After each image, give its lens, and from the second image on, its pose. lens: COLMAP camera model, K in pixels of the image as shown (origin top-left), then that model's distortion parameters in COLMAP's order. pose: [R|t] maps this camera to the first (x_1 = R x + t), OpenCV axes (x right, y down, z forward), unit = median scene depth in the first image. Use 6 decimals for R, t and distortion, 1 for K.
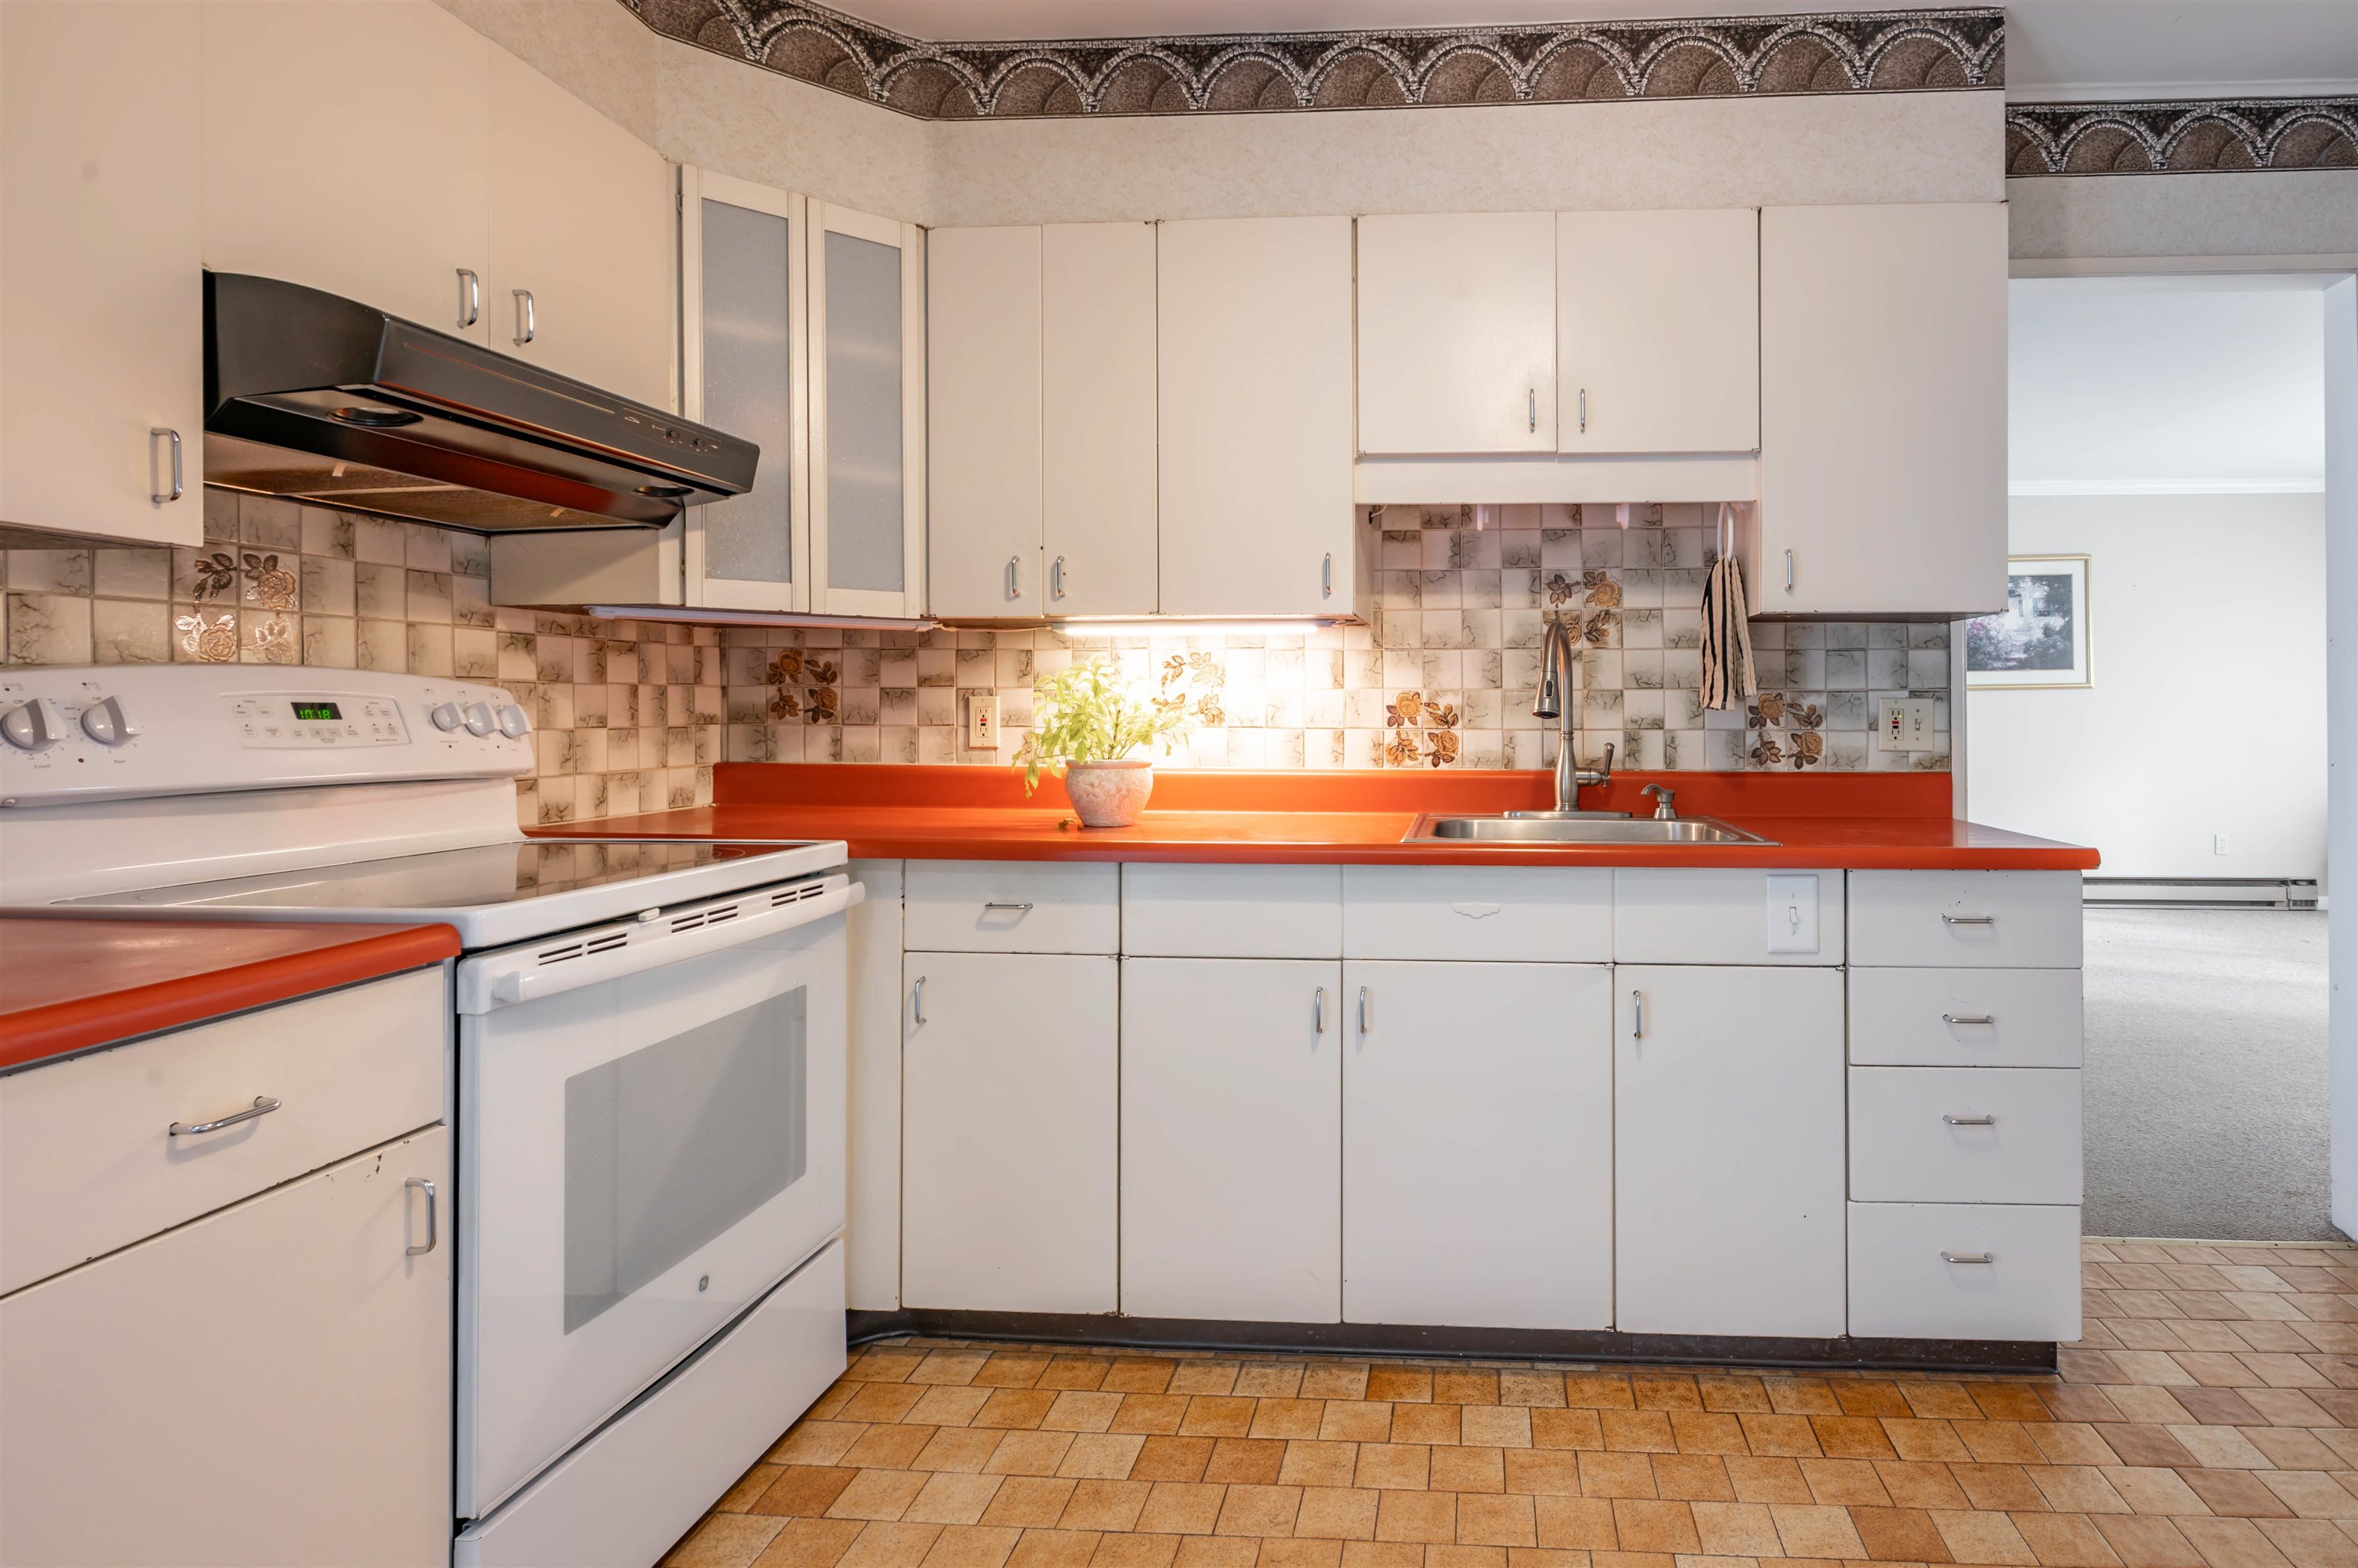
lens RADIAL K [[1233.4, 0, 1429.3], [0, 1233.4, 706.1], [0, 0, 1]] dist [-0.000064, 0.000670]
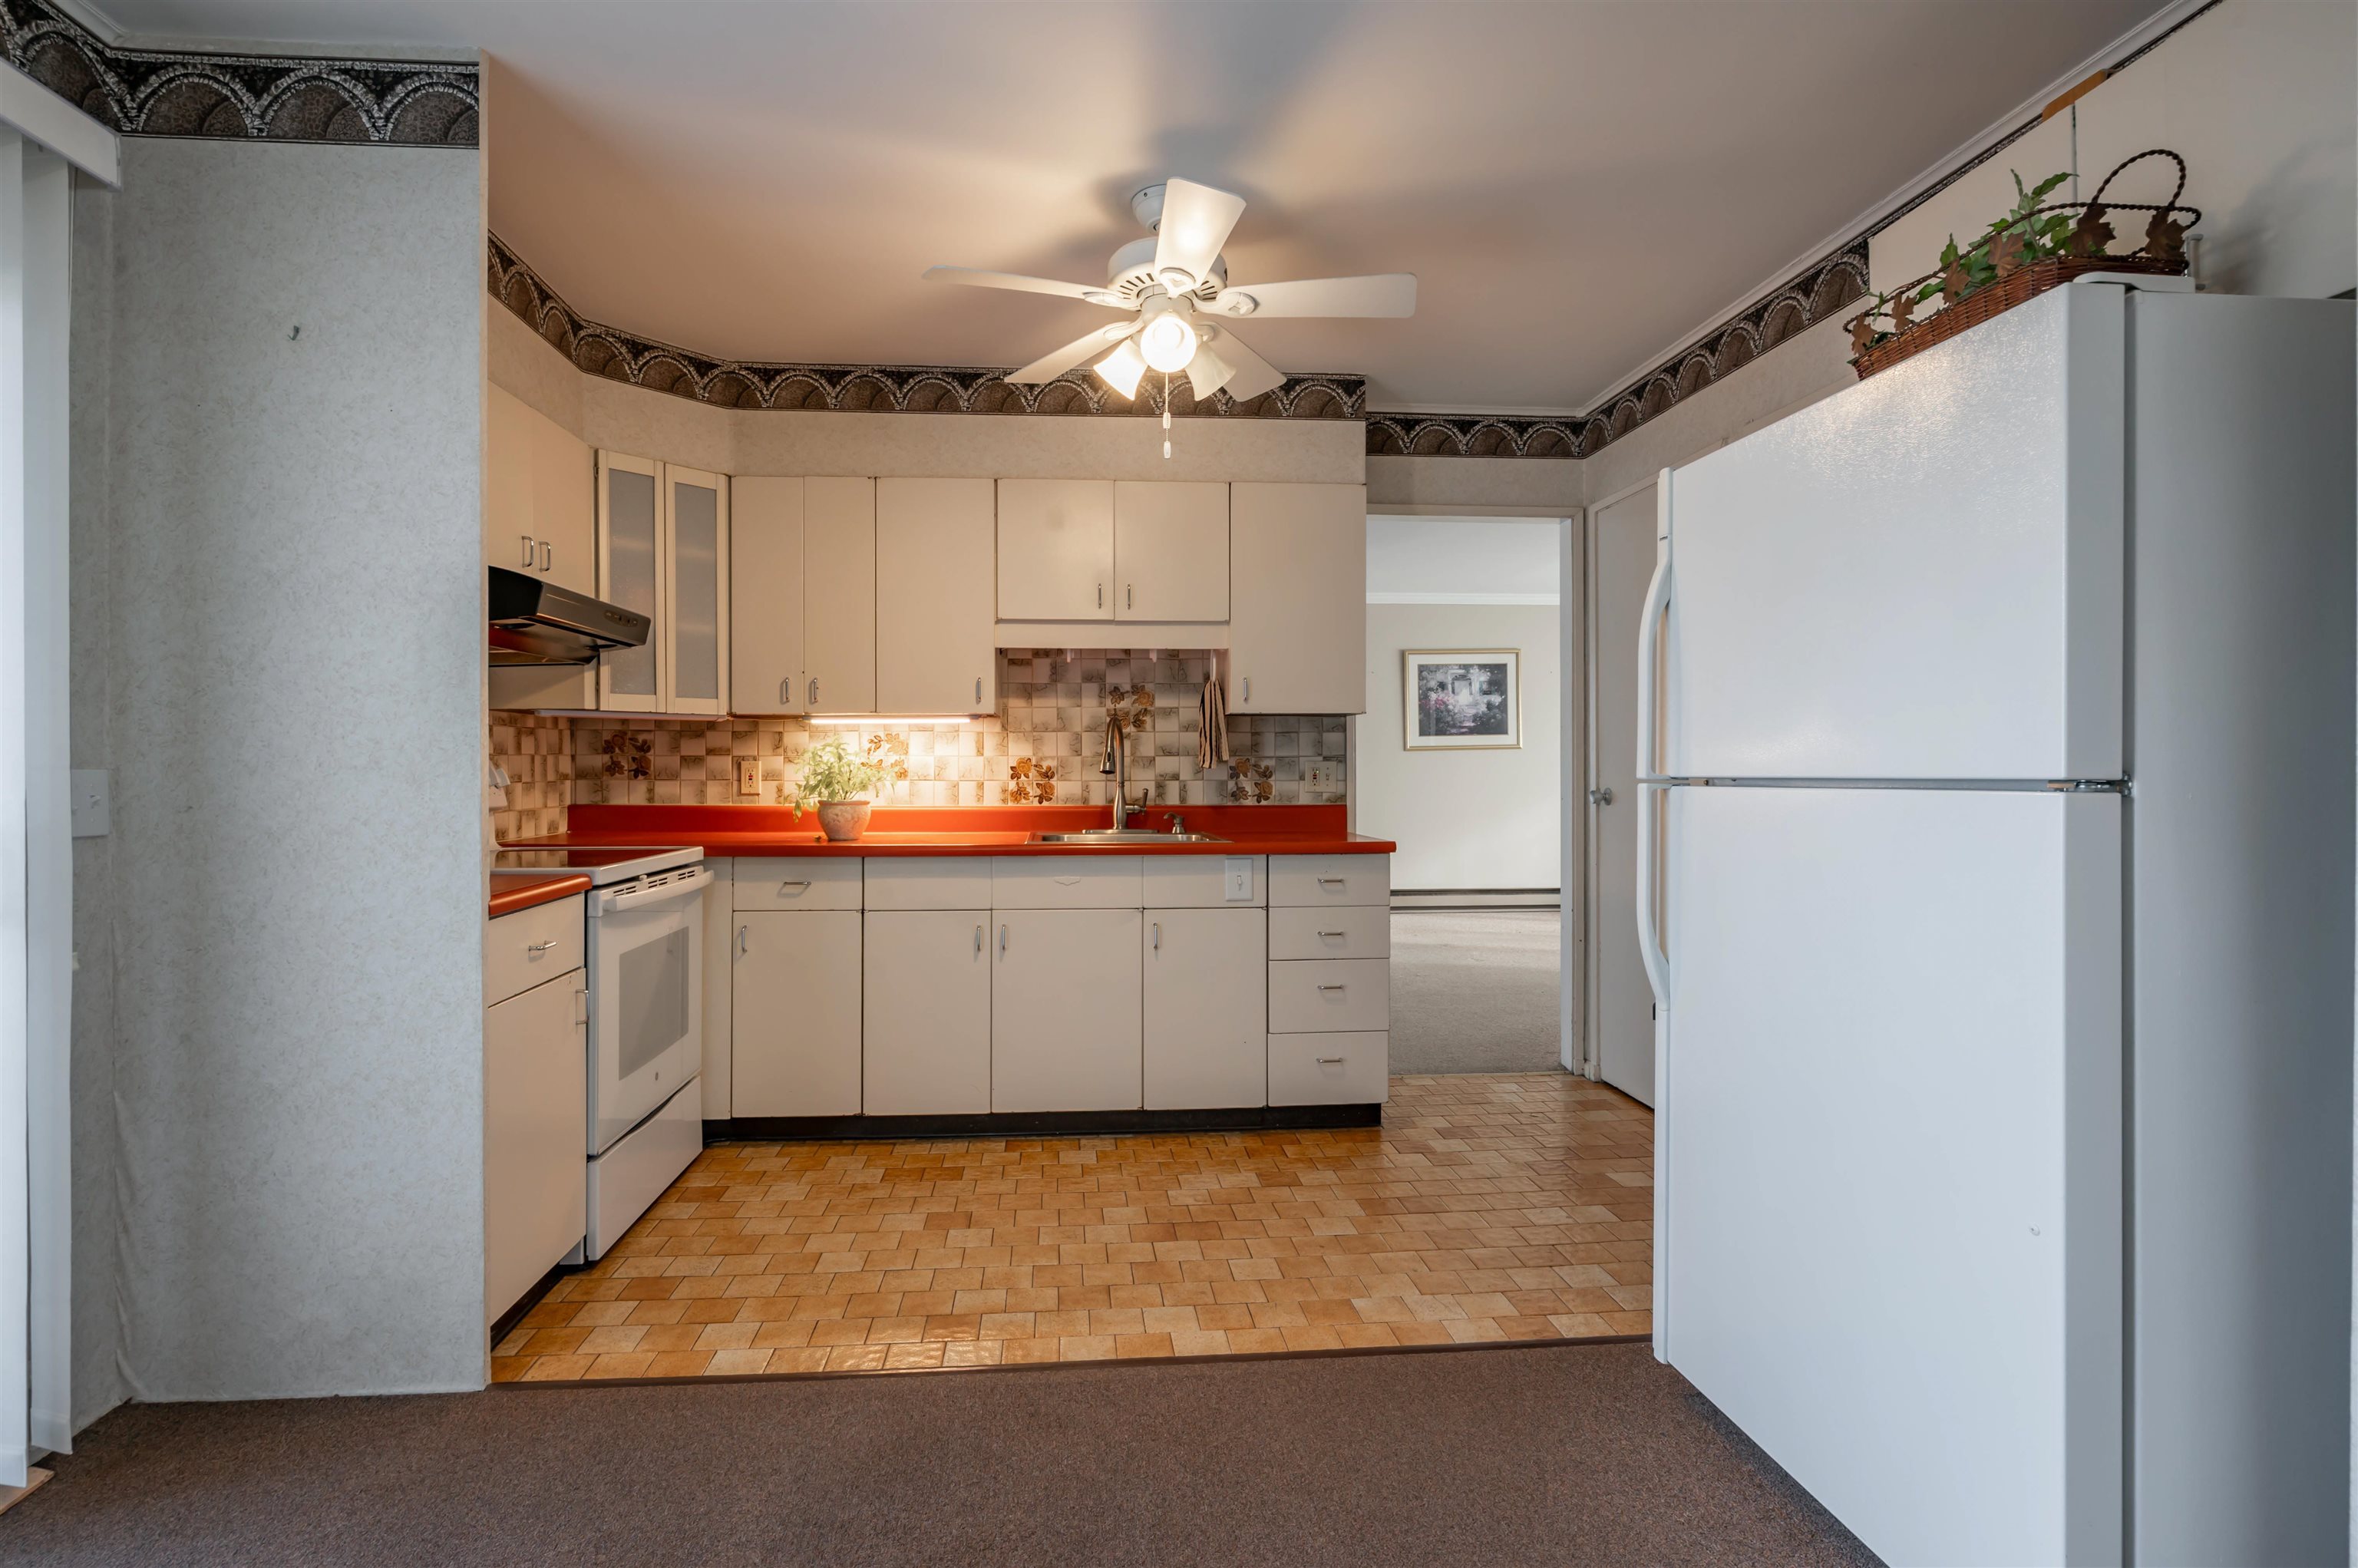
lens RADIAL K [[1021.2, 0, 1172.0], [0, 1021.2, 765.7], [0, 0, 1]] dist [0.000692, 0.000411]
pose [[0.989262, -0.002474, 0.146134, -0.022347], [0.001916, 0.999990, 0.003957, -0.006732], [-0.146142, -0.003634, 0.989257, -0.390820]]
